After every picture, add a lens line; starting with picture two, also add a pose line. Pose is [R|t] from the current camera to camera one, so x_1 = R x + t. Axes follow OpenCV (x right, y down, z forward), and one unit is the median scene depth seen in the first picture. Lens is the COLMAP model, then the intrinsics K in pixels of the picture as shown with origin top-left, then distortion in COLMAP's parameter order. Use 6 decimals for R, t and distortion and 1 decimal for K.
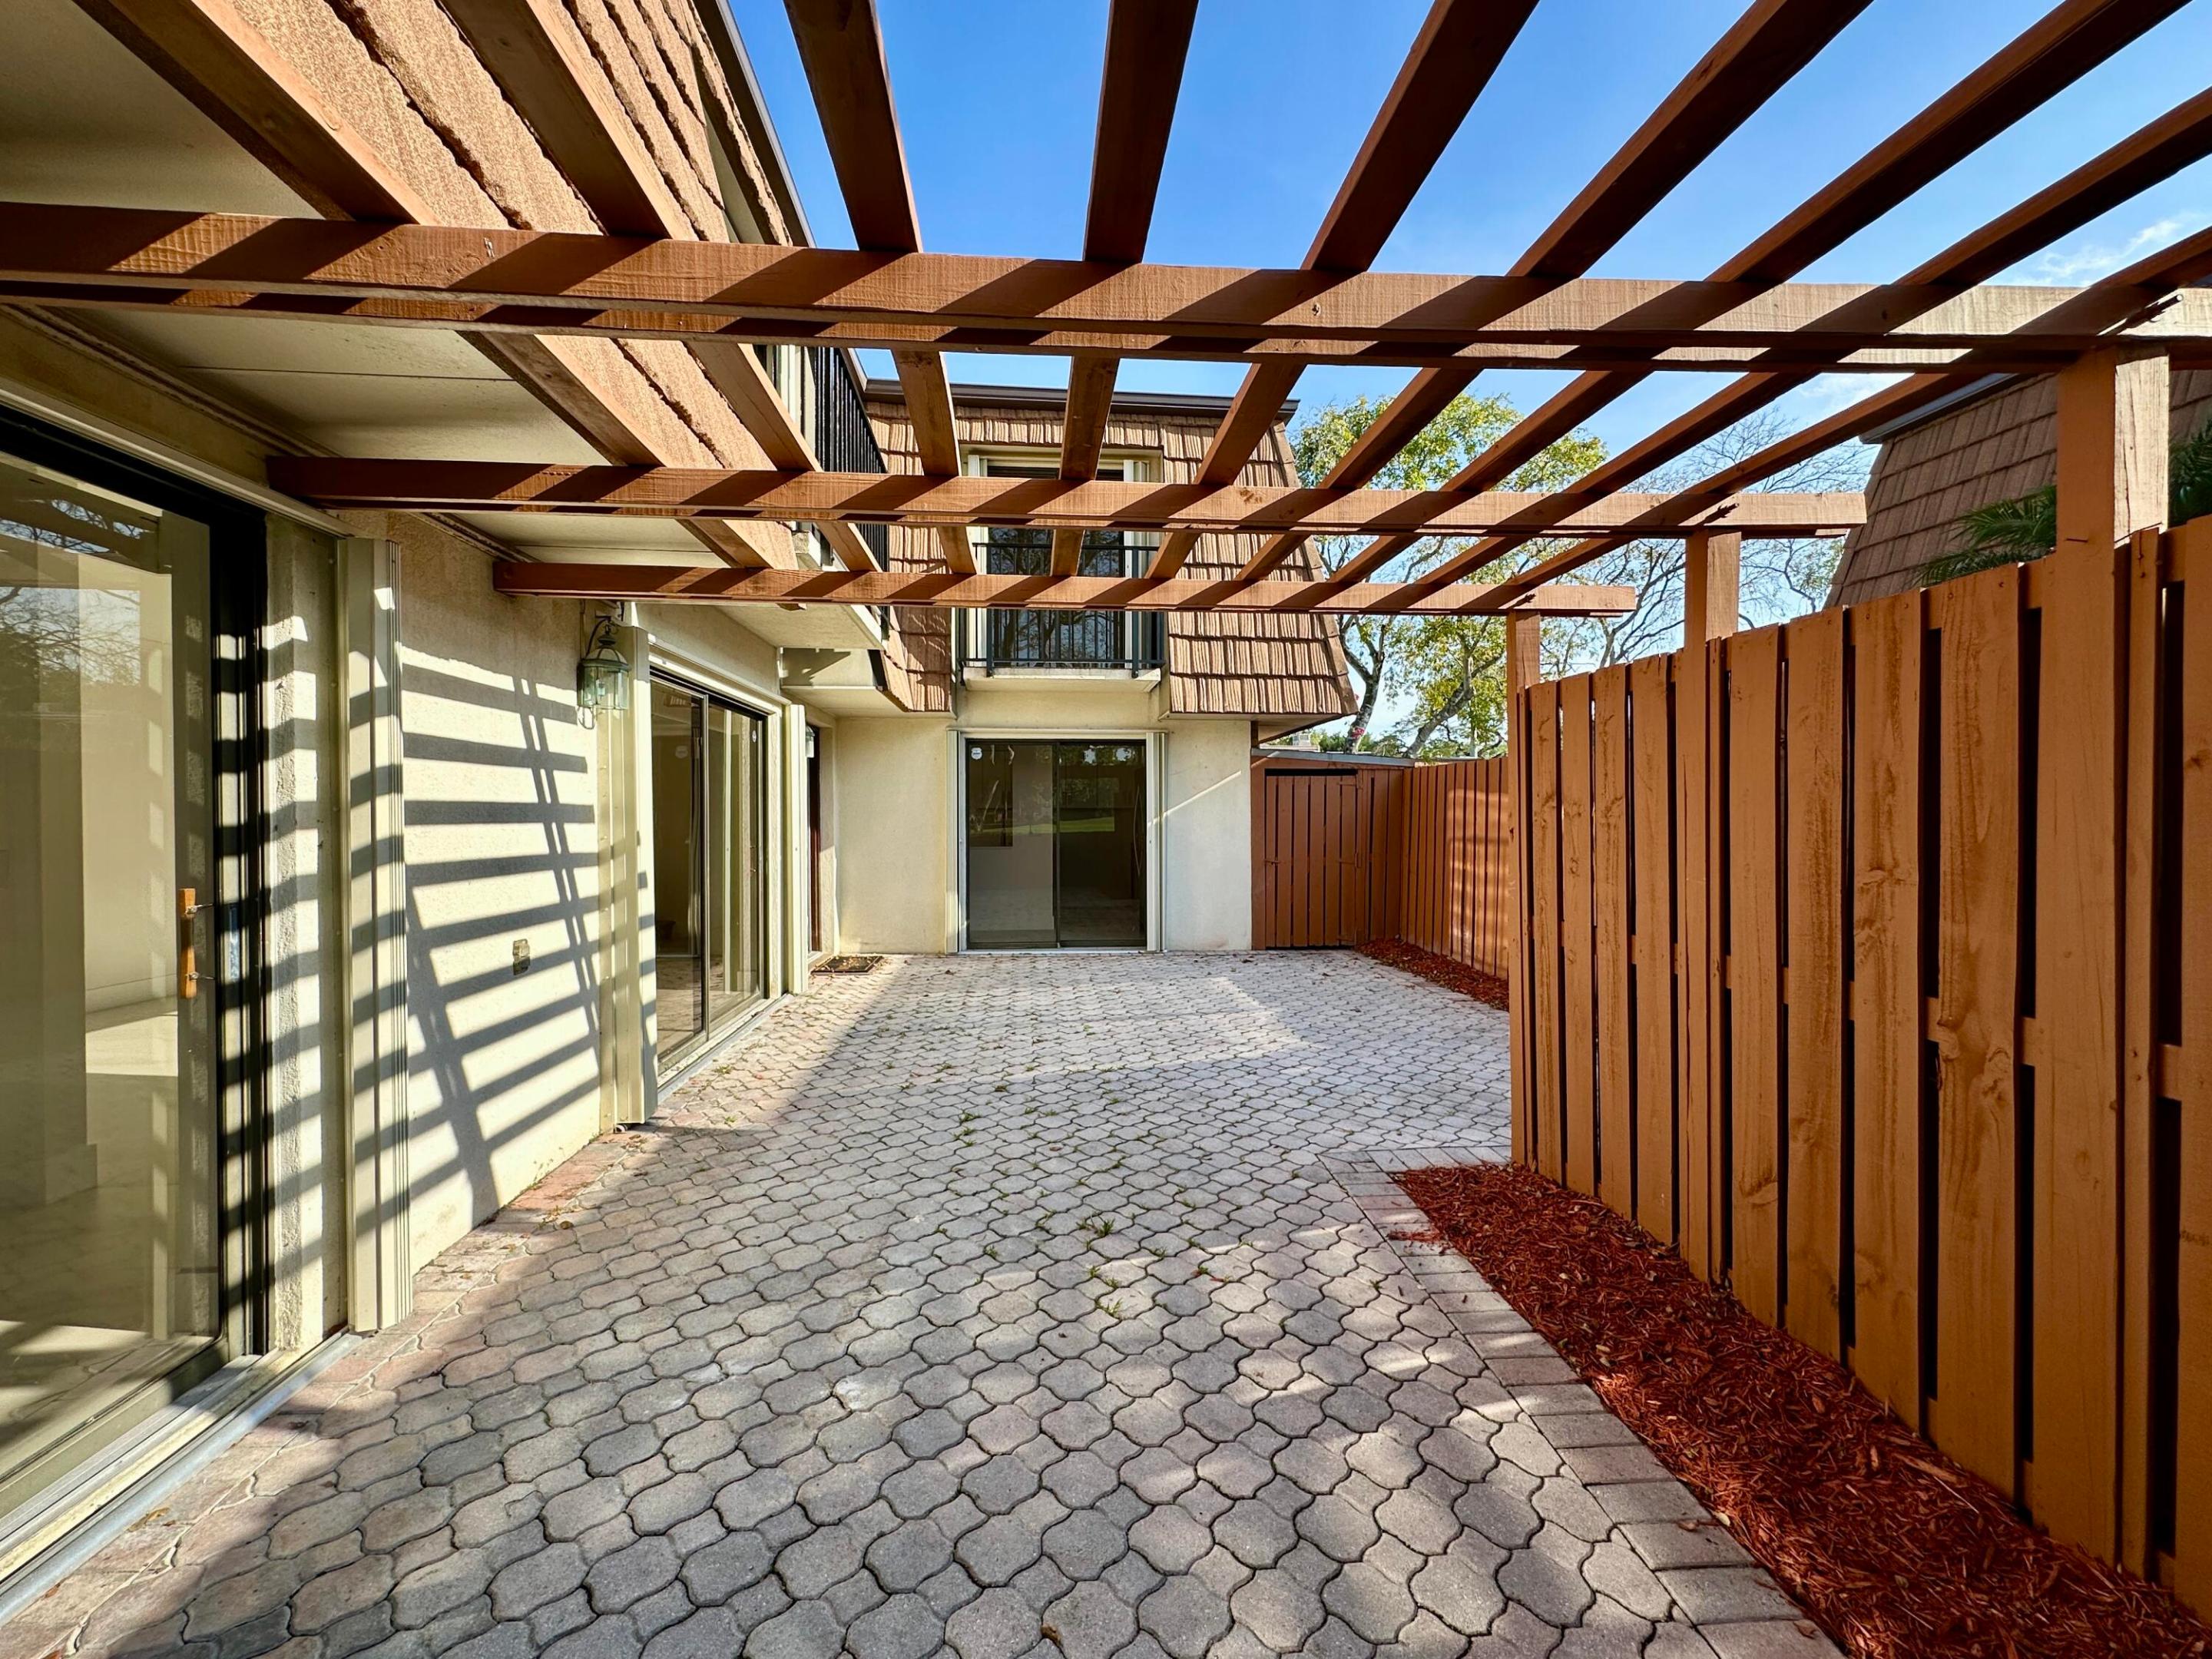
lens RADIAL K [[889.4, 0, 1096.8], [0, 889.4, 822.6], [0, 0, 1]] dist [-0.001583, 0.000092]
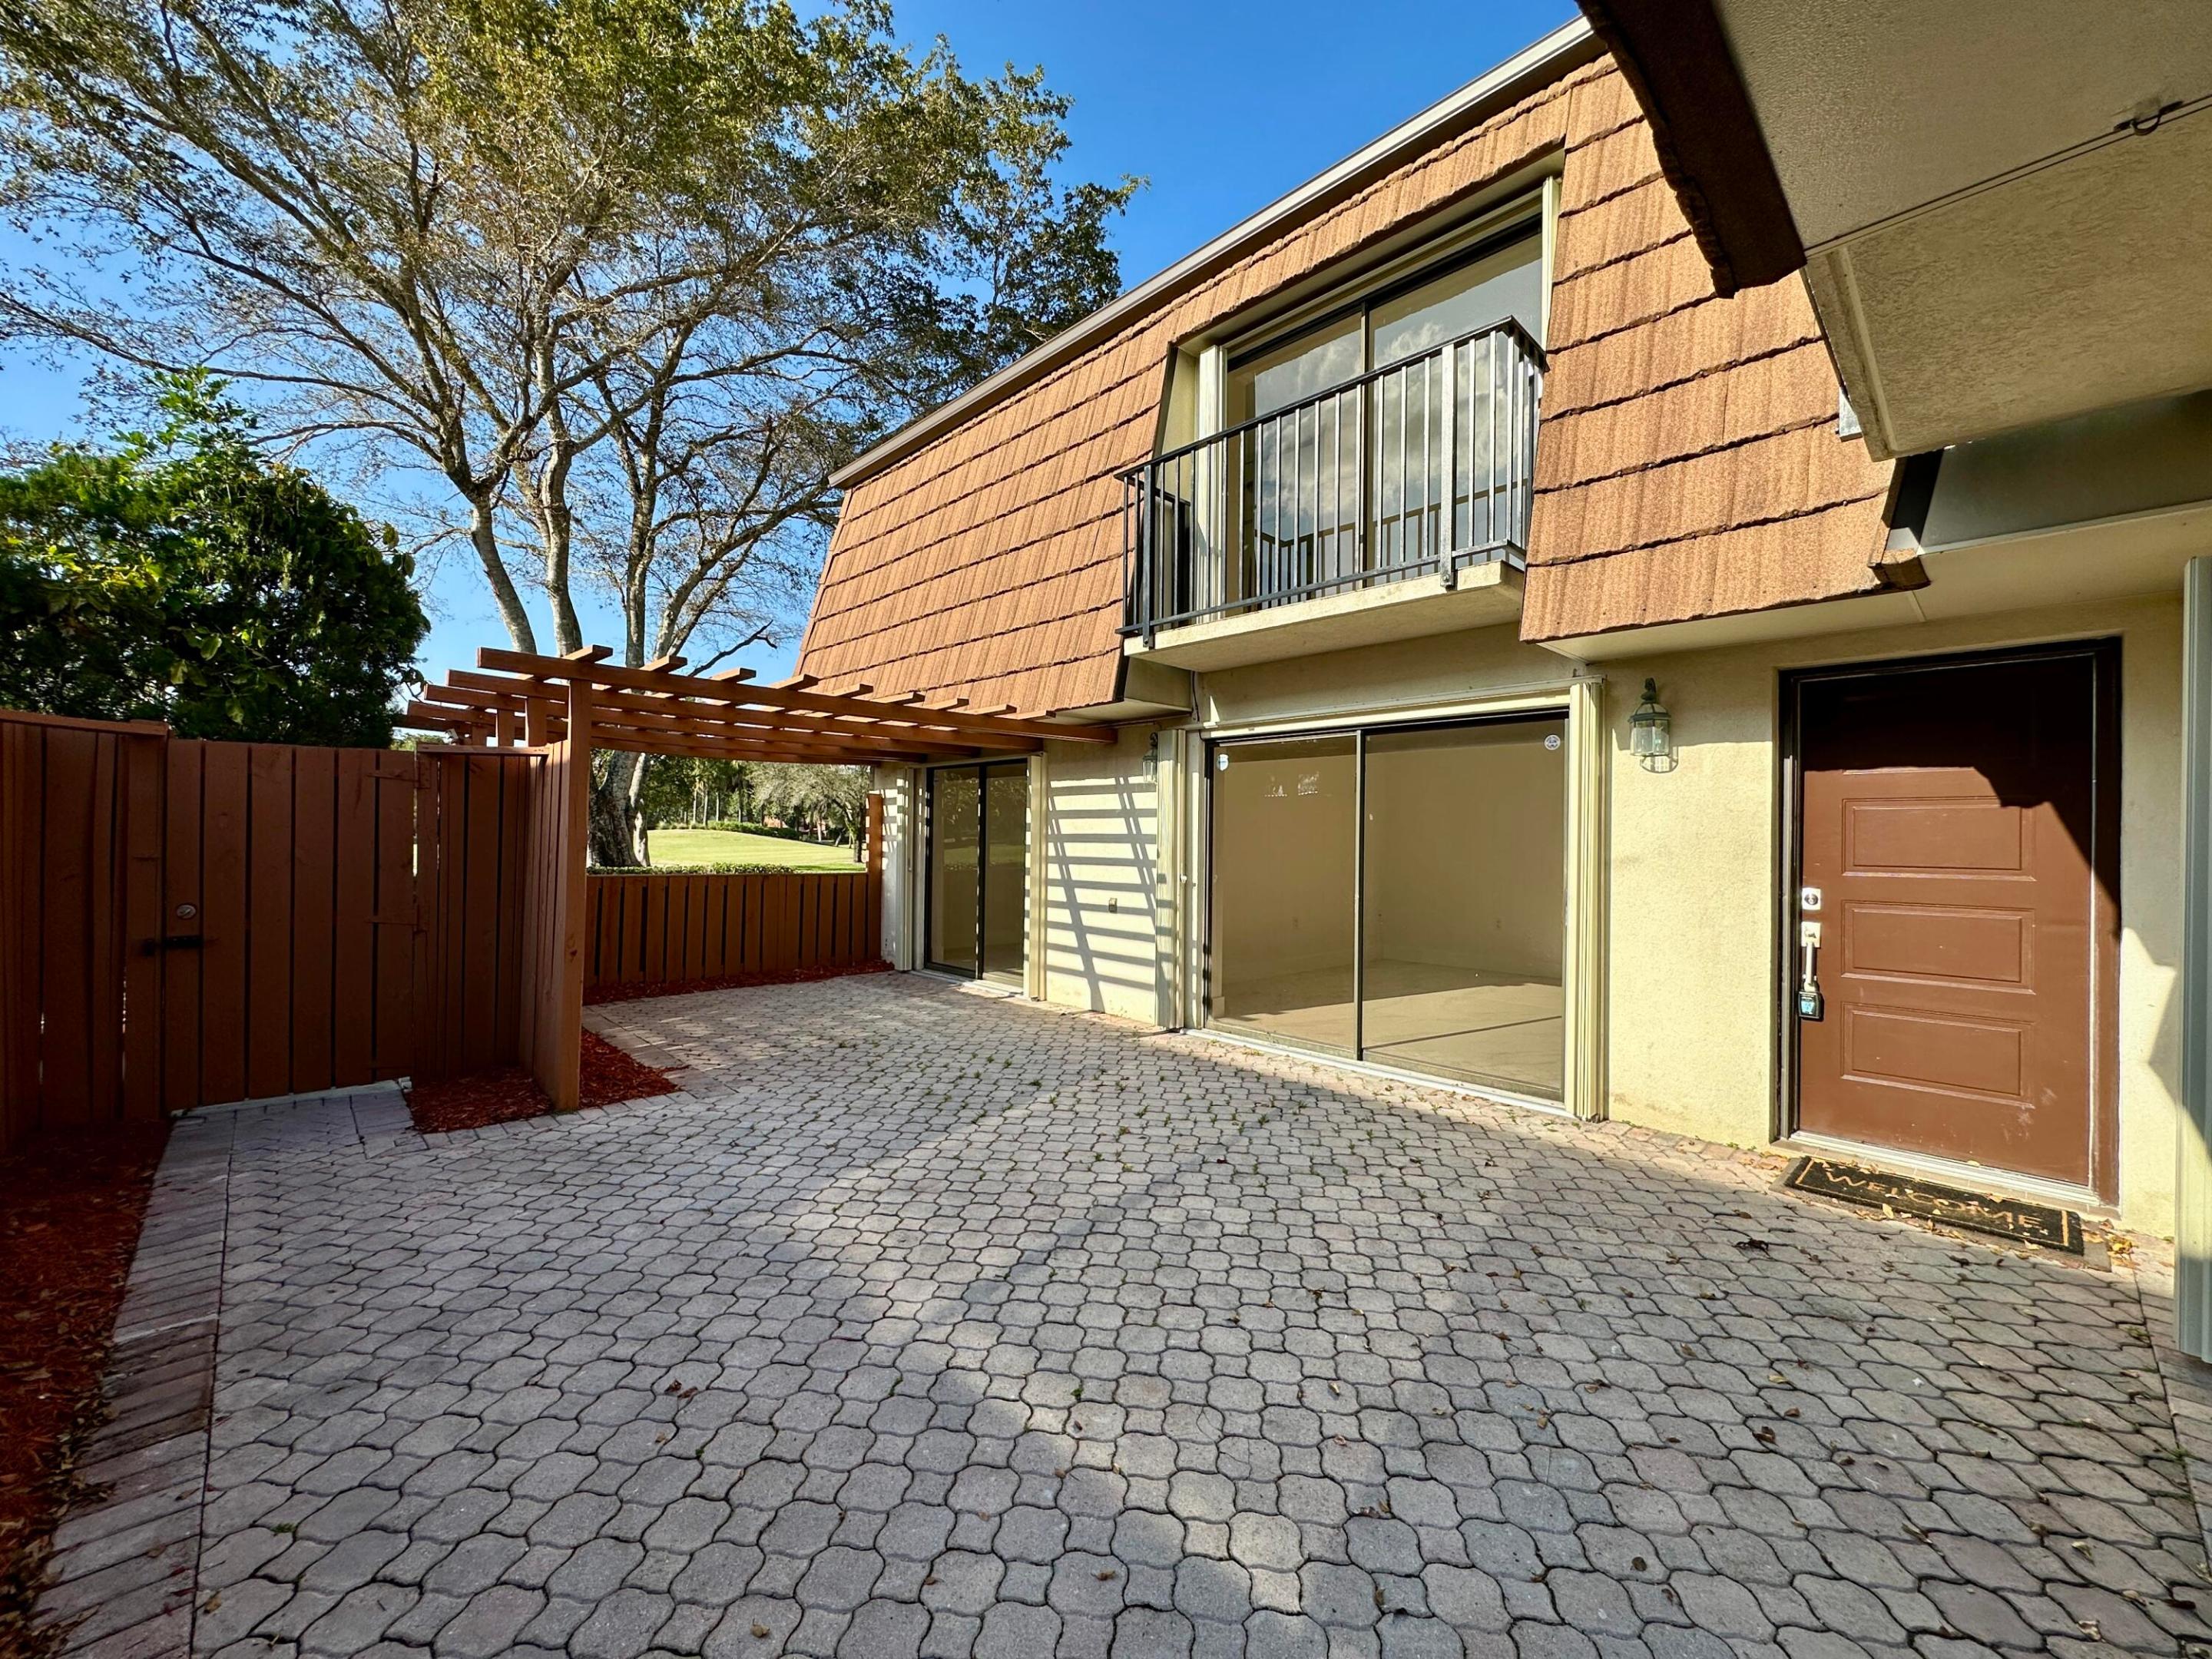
lens RADIAL K [[885.4, 0, 1103.1], [0, 885.4, 833.9], [0, 0, 1]] dist [-0.006587, 0.002733]
pose [[-0.774355, -0.011826, -0.632641, 0.562412], [-0.017553, 0.999842, 0.002795, -0.022200], [0.632508, 0.013269, -0.774440, 2.001589]]
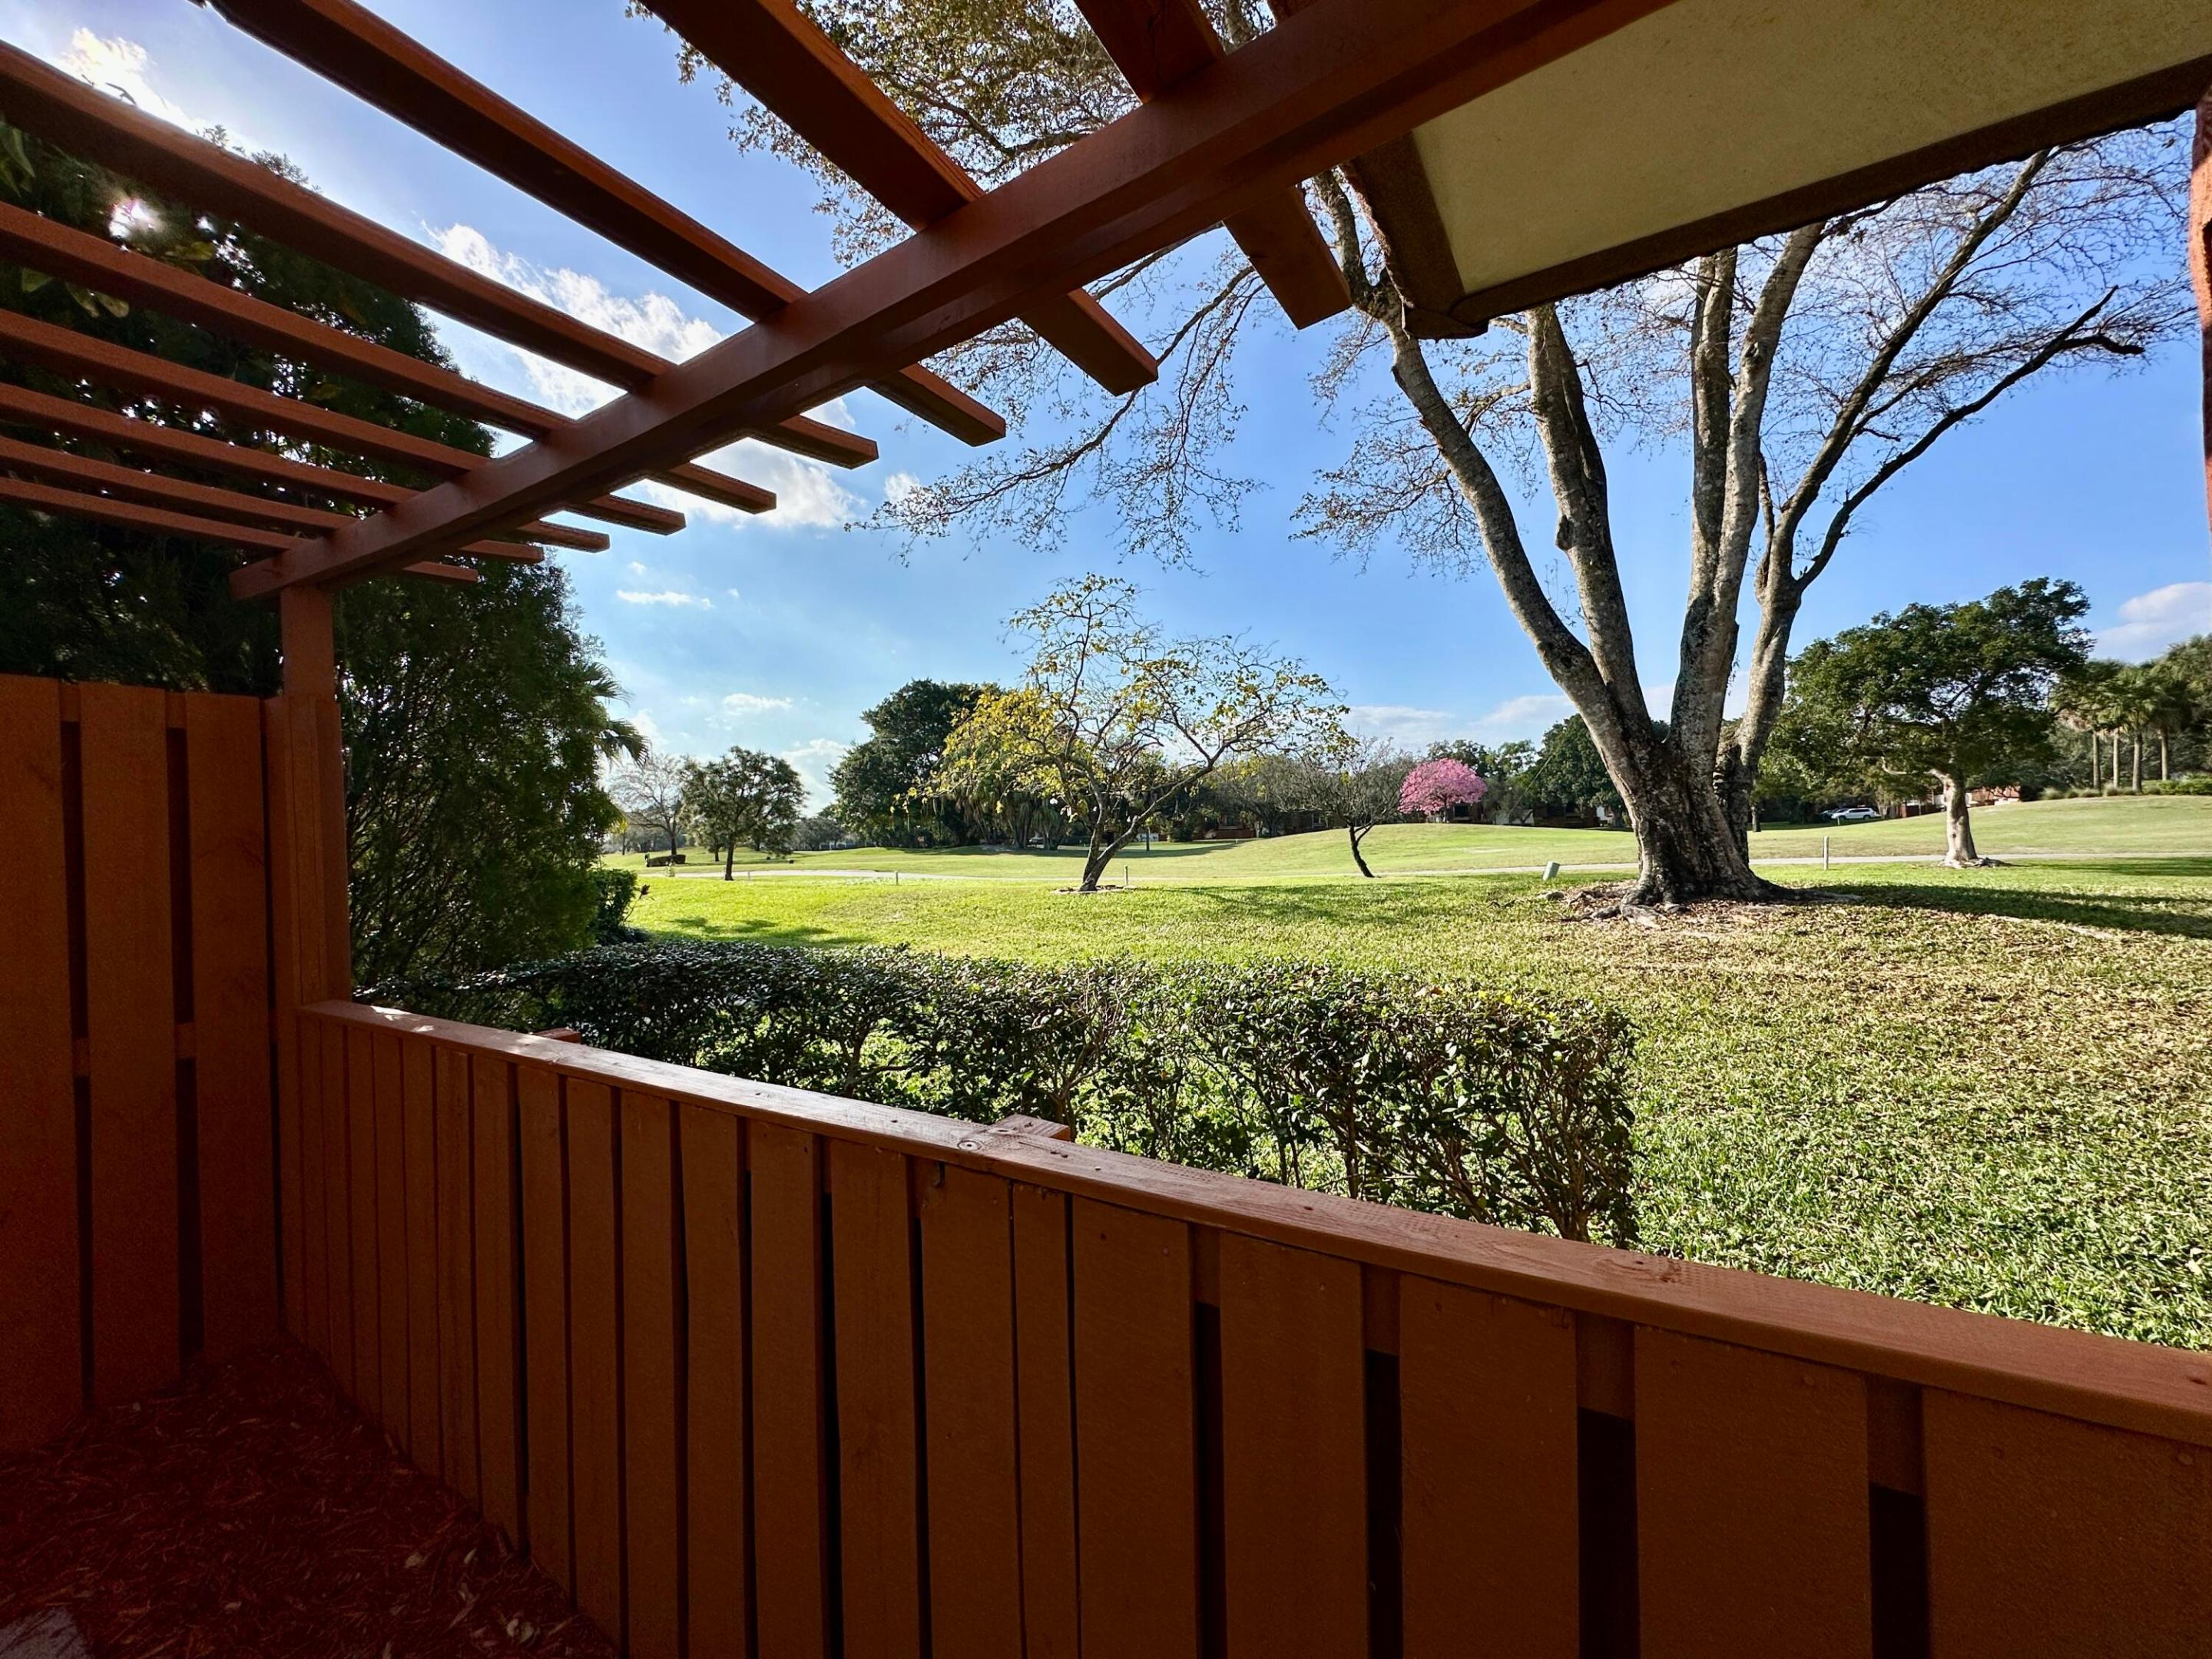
lens RADIAL K [[885.4, 0, 1103.1], [0, 885.4, 833.9], [0, 0, 1]] dist [-0.006587, 0.002733]
pose [[-0.812458, 0.034214, 0.582014, -0.321740], [0.042598, 0.999092, 0.000732, -0.001000], [-0.581461, 0.025387, -0.813178, 0.121872]]
